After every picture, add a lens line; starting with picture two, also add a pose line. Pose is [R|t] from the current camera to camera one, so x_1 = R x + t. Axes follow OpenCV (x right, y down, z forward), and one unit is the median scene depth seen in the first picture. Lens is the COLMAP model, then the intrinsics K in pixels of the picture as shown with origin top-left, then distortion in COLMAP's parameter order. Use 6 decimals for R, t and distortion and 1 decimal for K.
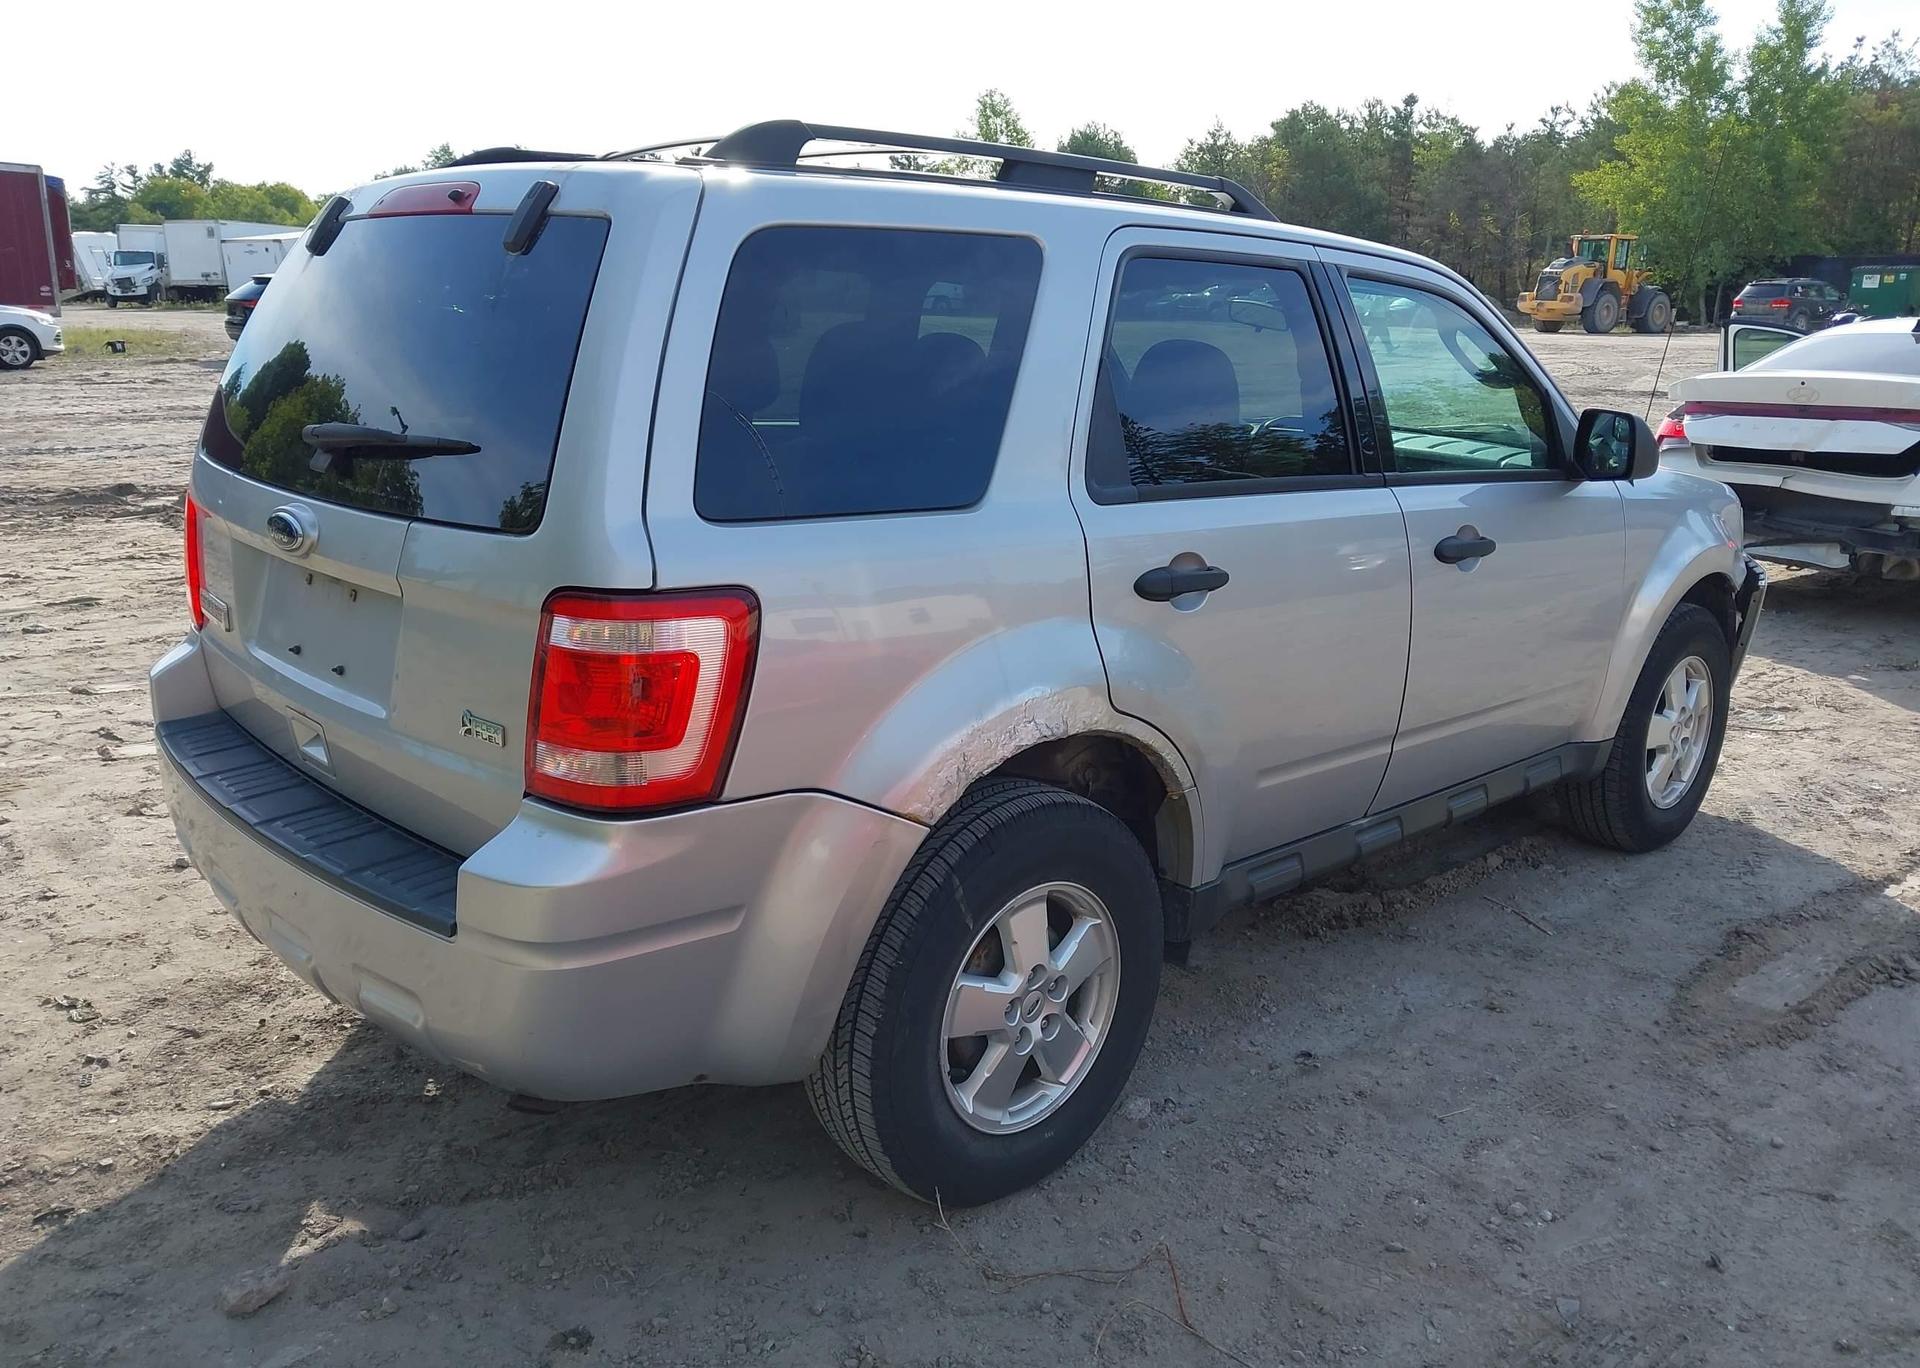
lens RADIAL K [[1538.6, 0, 959.9], [0, 1538.6, 687.1], [0, 0, 1]] dist [0.008092, -0.008249]
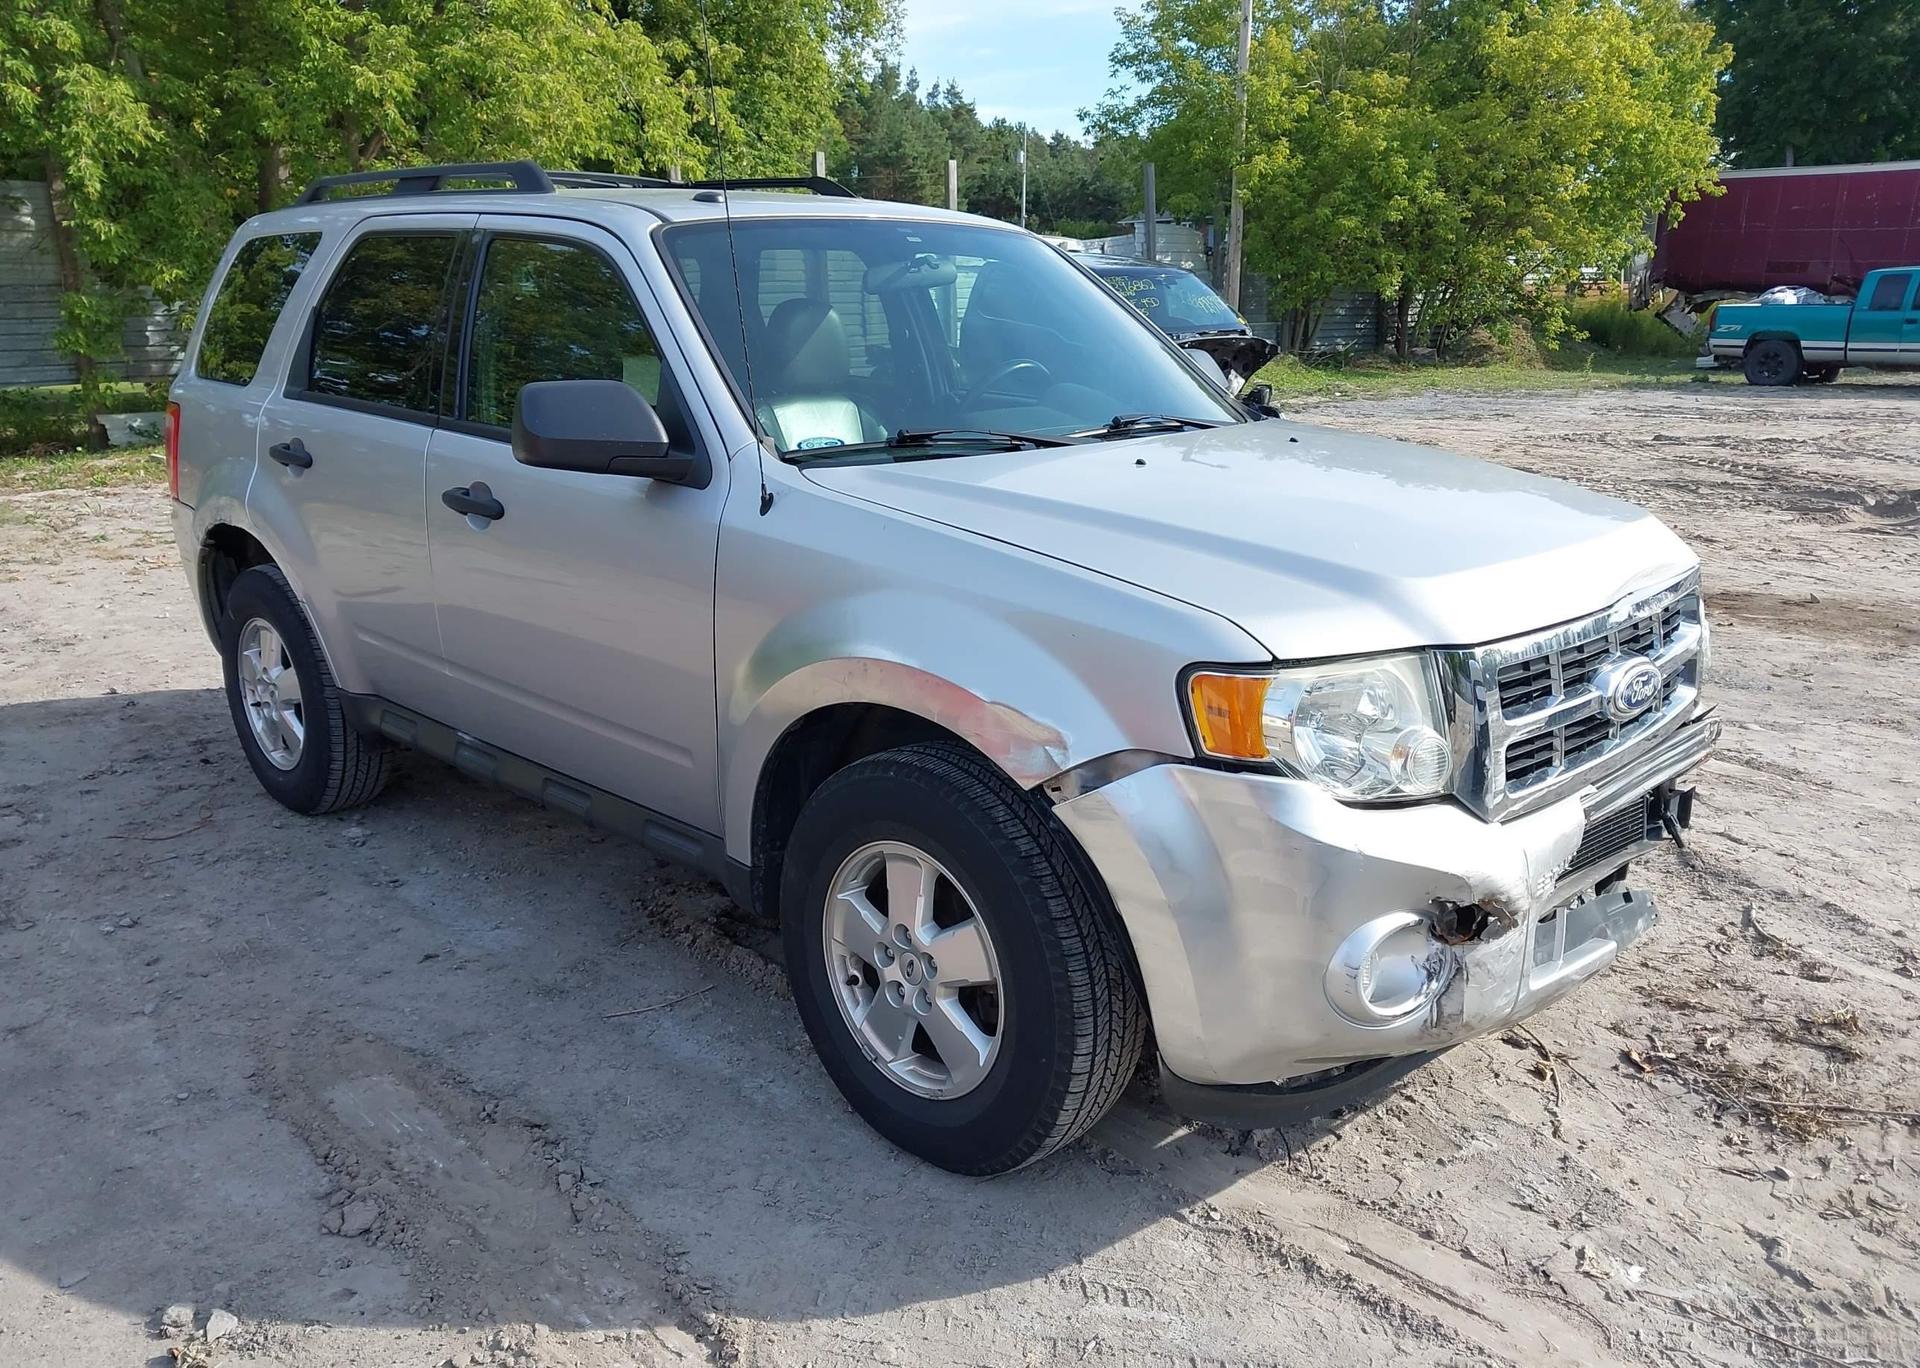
lens RADIAL K [[1537.4, 0, 960.7], [0, 1537.4, 678.0], [0, 0, 1]] dist [-0.007053, 0.020147]
pose [[0.013728, 0.223075, -0.974705, 1.319900], [-0.237300, 0.947674, 0.213547, -0.266355], [0.971339, 0.228366, 0.065945, 1.249737]]
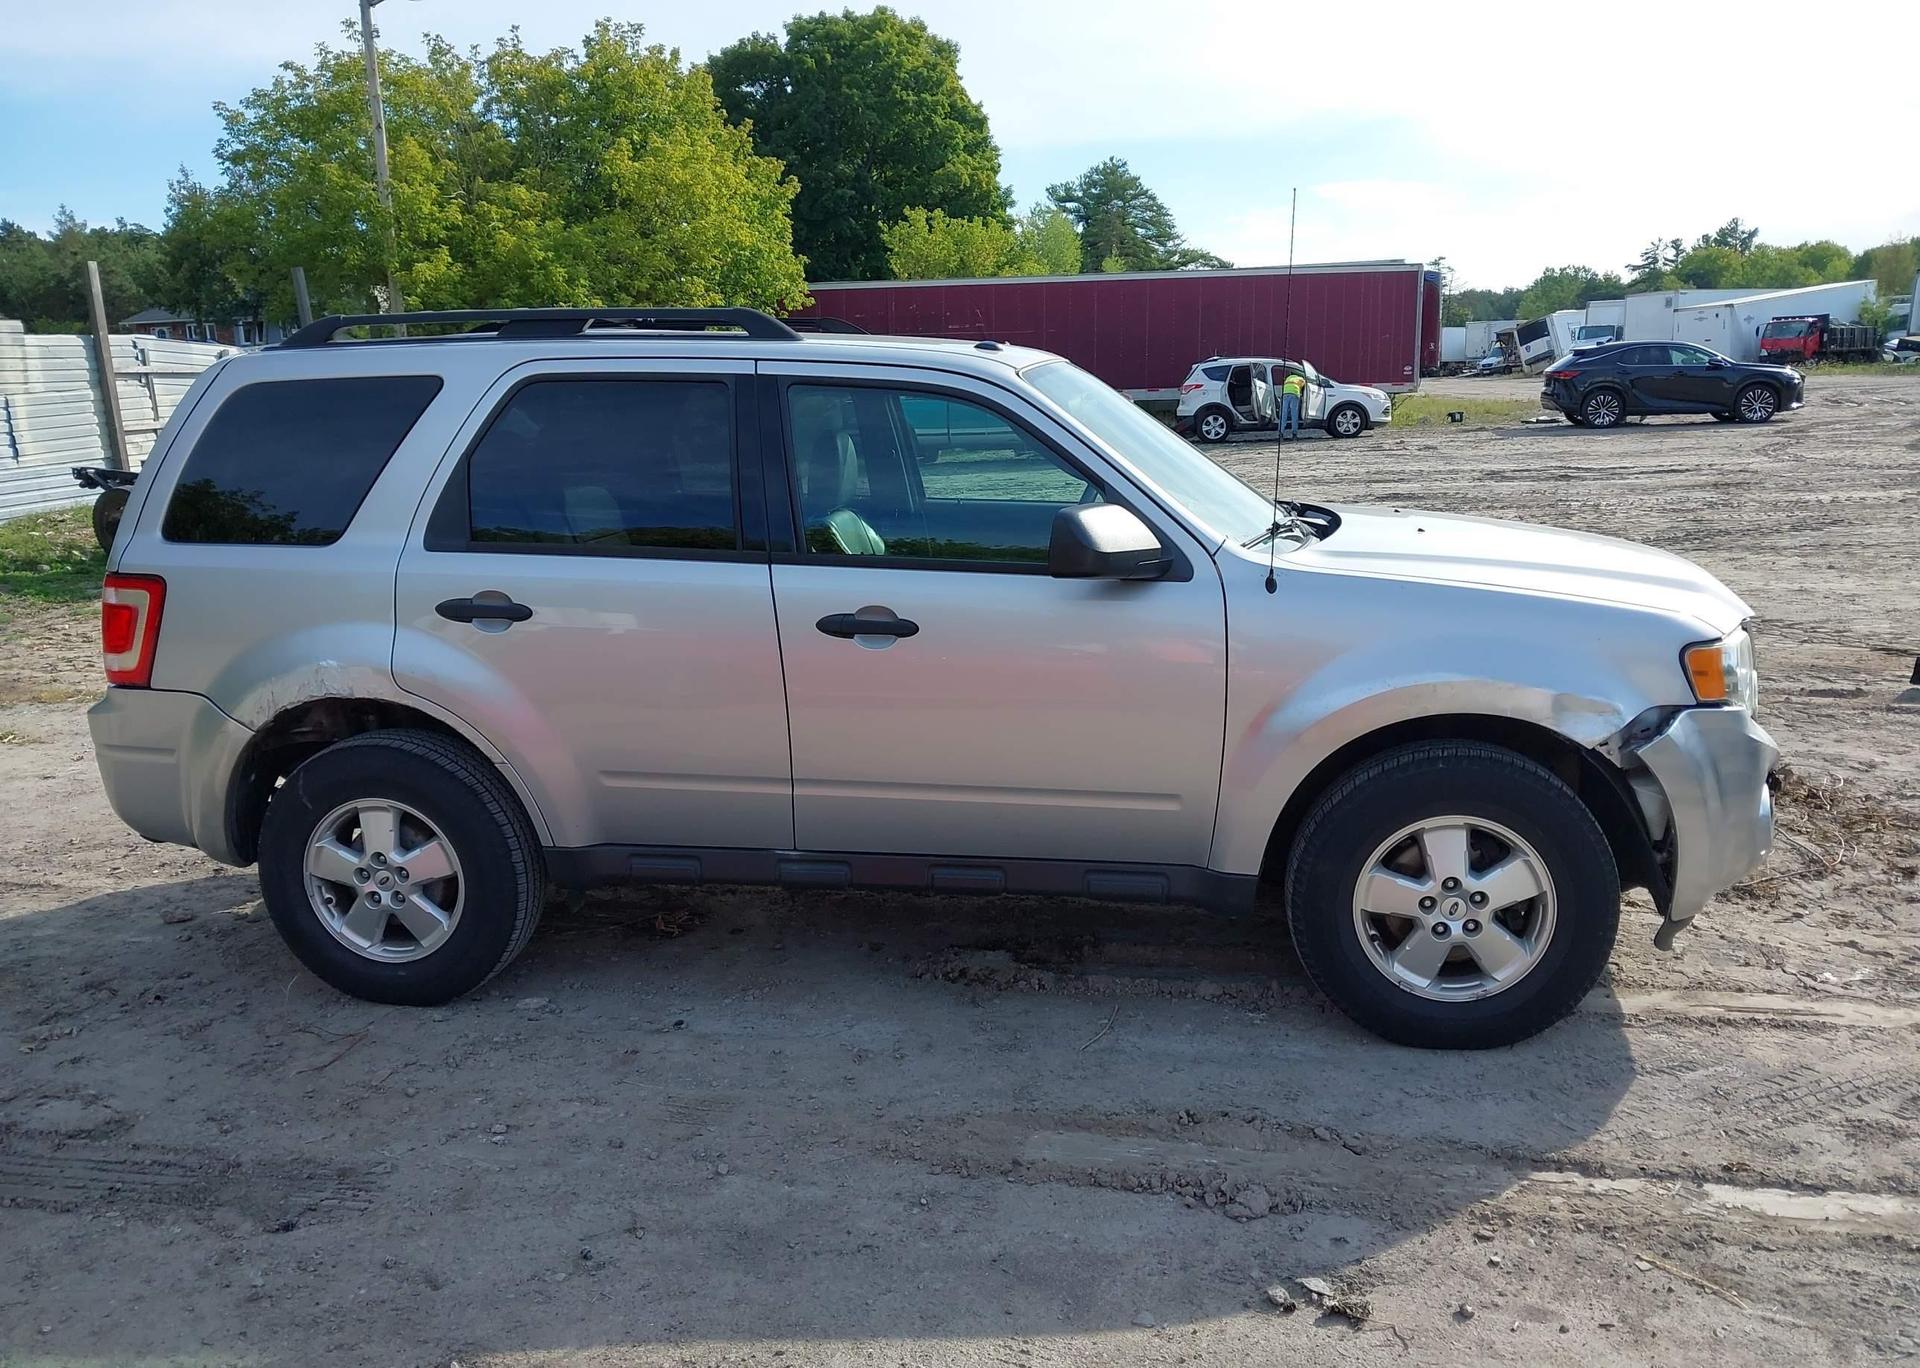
lens RADIAL K [[1533.6, 0, 955.2], [0, 1533.6, 679.3], [0, 0, 1]] dist [0.016259, -0.011661]
pose [[0.593527, 0.120520, -0.795739, 1.219981], [-0.155272, 0.987296, 0.033718, -0.096619], [0.789694, 0.103543, 0.604701, 0.396950]]
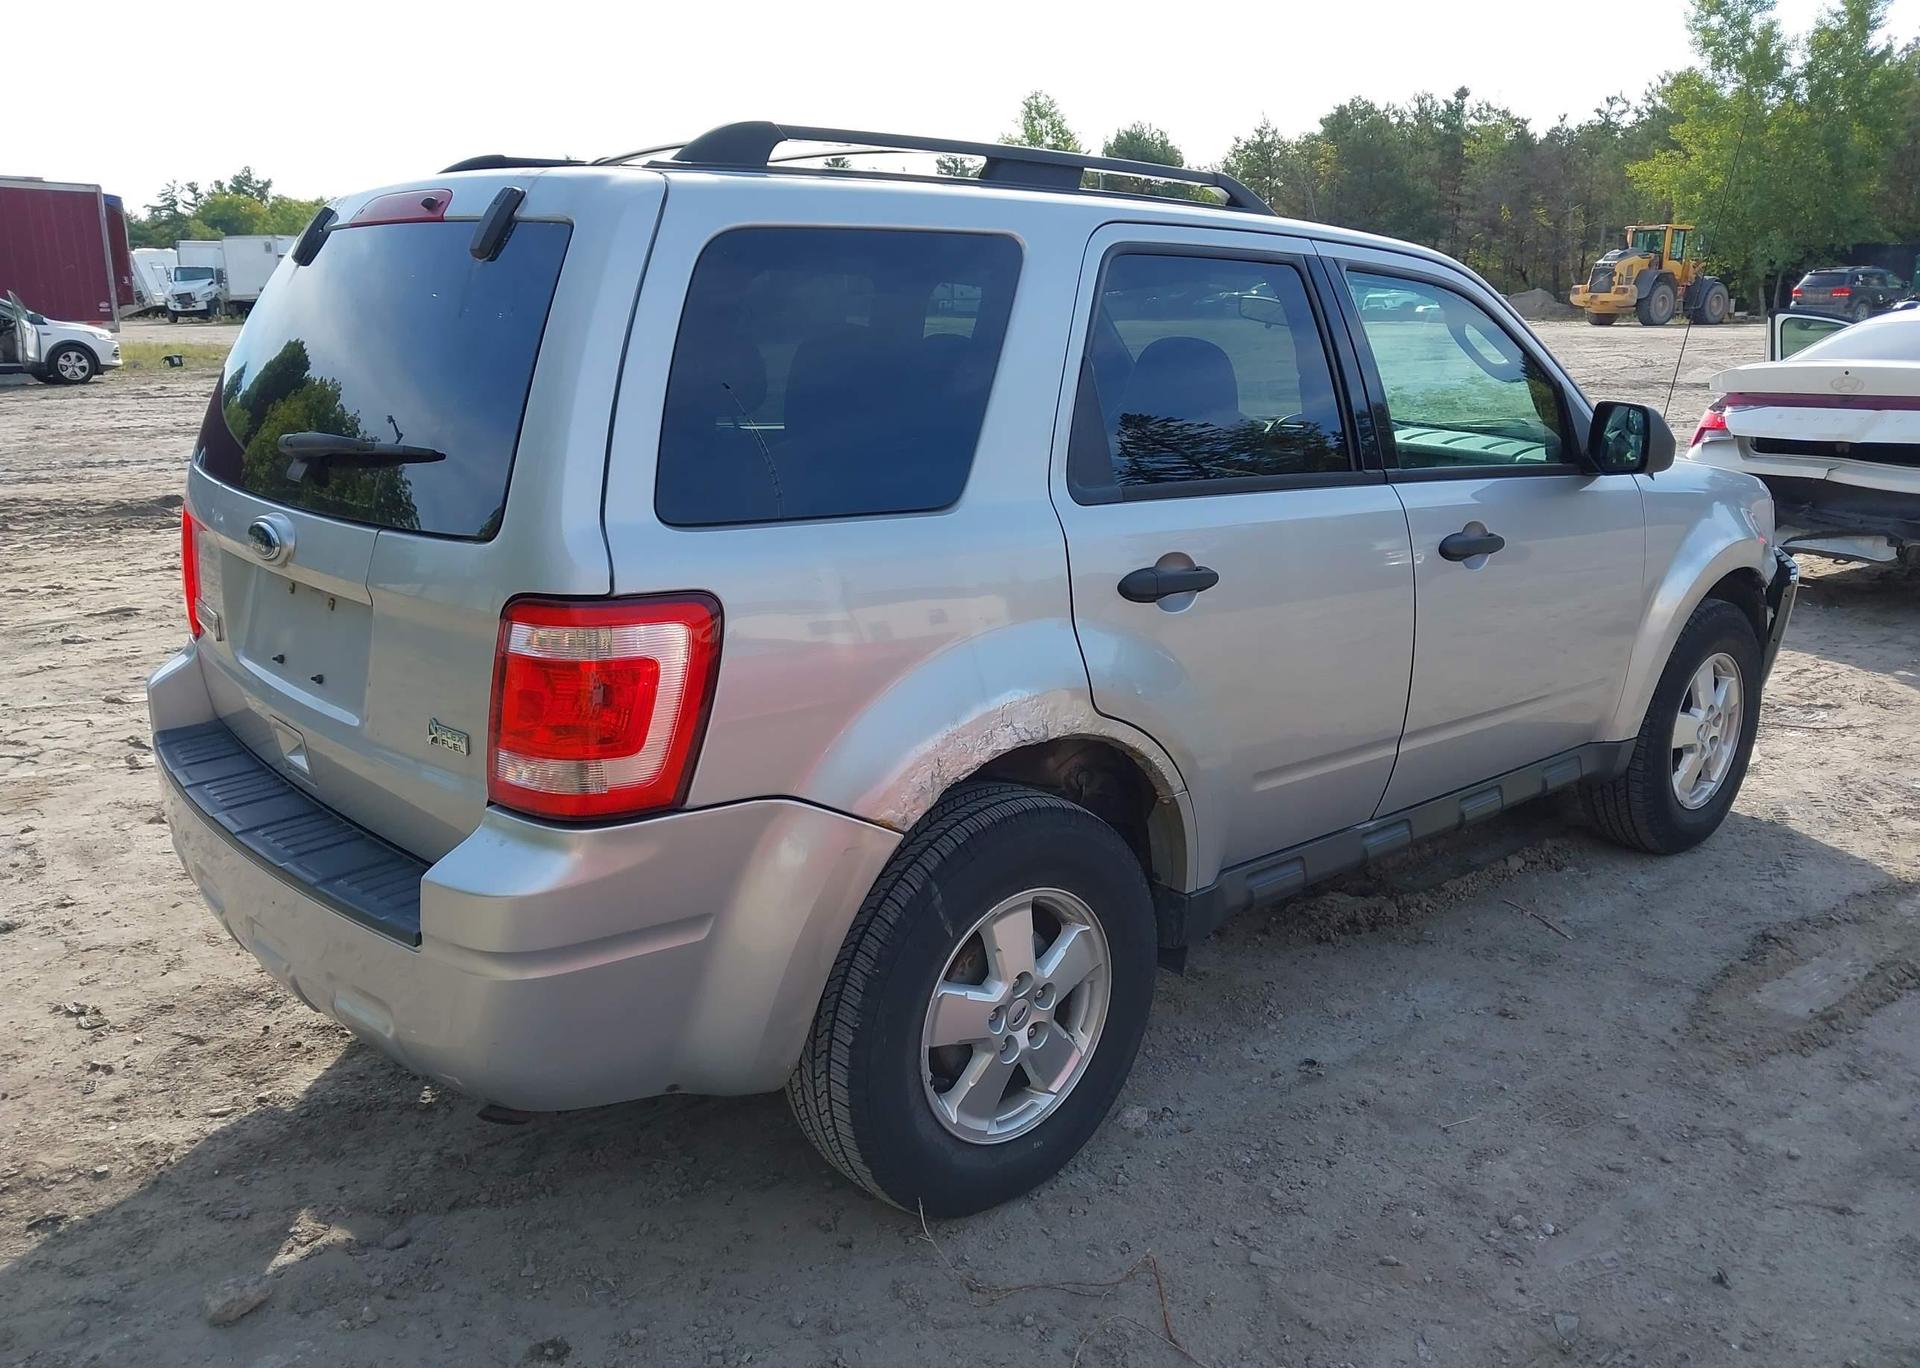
lens RADIAL K [[1539.3, 0, 960.0], [0, 1539.3, 684.0], [0, 0, 1]] dist [0.002925, -0.000163]
pose [[0.999412, -0.007467, -0.033469, 0.034692], [0.007357, 0.999967, -0.003434, -0.000862], [0.033493, 0.003186, 0.999434, 0.009808]]
